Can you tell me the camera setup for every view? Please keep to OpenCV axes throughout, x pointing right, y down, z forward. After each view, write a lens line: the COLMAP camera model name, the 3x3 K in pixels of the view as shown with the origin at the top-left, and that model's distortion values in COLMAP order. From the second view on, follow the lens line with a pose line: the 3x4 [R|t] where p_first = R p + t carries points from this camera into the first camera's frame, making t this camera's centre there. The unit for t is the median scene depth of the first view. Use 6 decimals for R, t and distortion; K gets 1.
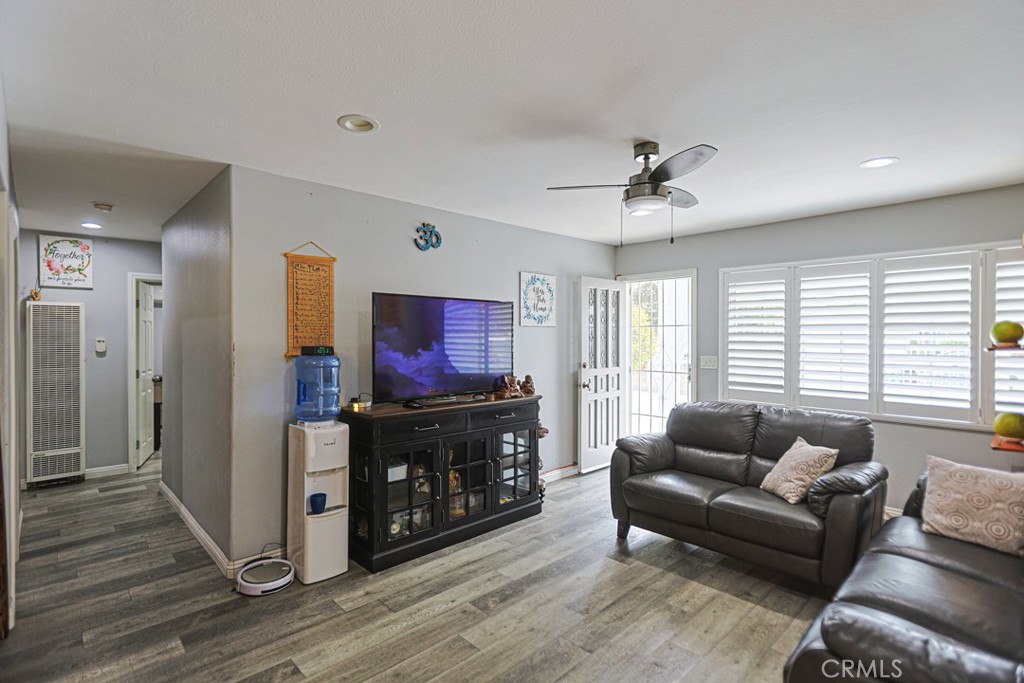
lens RADIAL K [[493.5, 0, 503.3], [0, 493.5, 338.4], [0, 0, 1]] dist [-0.002492, 0.000826]
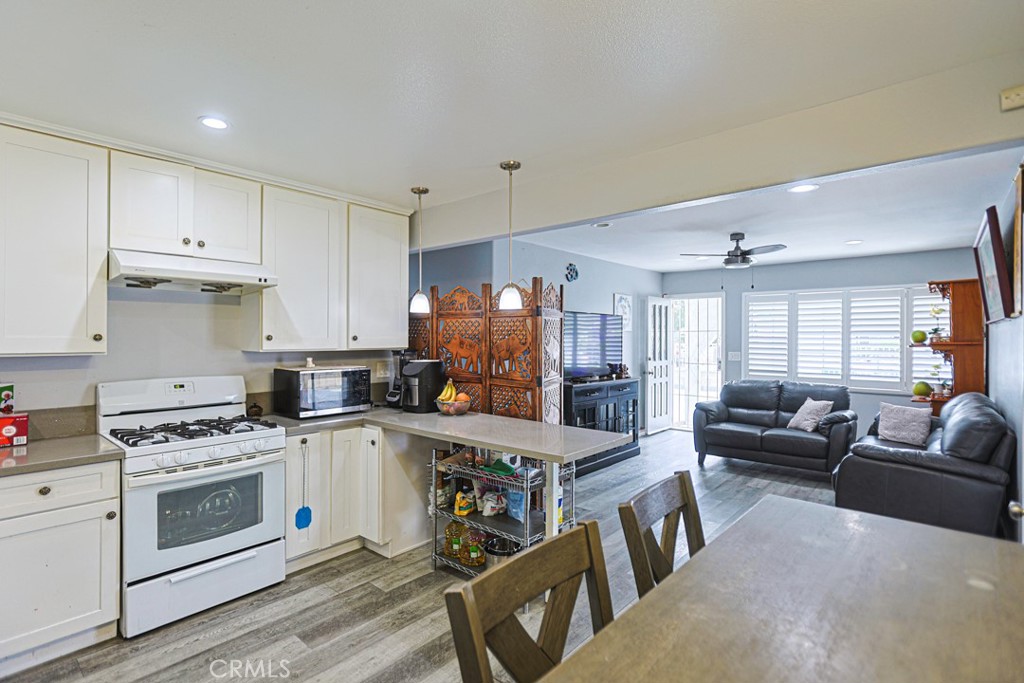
lens RADIAL K [[499.1, 0, 508.1], [0, 499.1, 336.1], [0, 0, 1]] dist [-0.000188, 0.000404]
pose [[0.995253, 0.004228, 0.097226, -0.552386], [-0.003475, 0.999963, -0.007916, 0.003364], [-0.097256, 0.007541, 0.995231, -0.569077]]
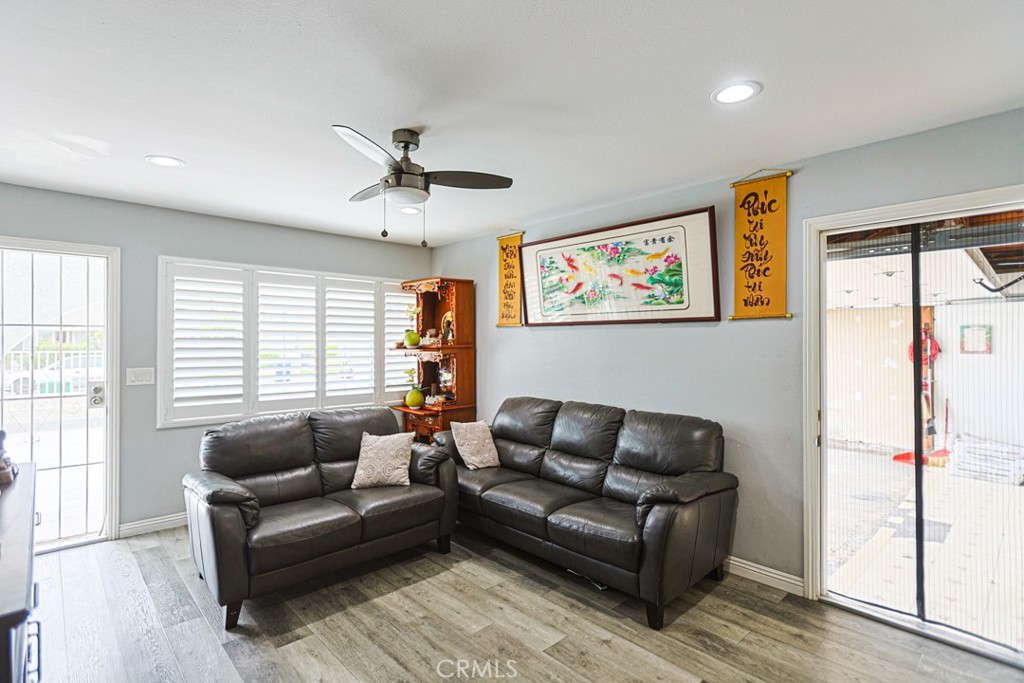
lens RADIAL K [[499.1, 0, 508.1], [0, 499.1, 336.1], [0, 0, 1]] dist [-0.000188, 0.000404]
pose [[0.005562, 0.014085, 0.999885, -0.480208], [0.005256, 0.999887, -0.014115, 0.000817], [-0.999971, 0.005334, 0.005488, 0.606906]]
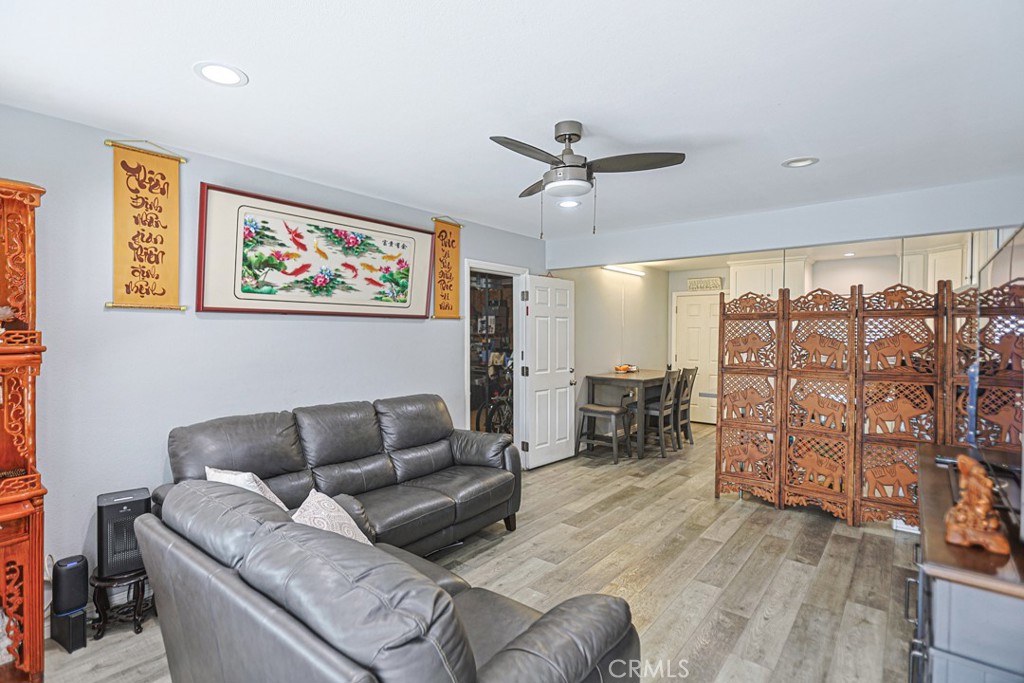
lens RADIAL K [[499.1, 0, 508.1], [0, 499.1, 336.1], [0, 0, 1]] dist [-0.000188, 0.000404]
pose [[-0.991558, 0.000615, -0.129662, 0.391140], [-0.001322, 0.999889, 0.014853, -0.014049], [0.129656, 0.014899, -0.991447, 1.439966]]
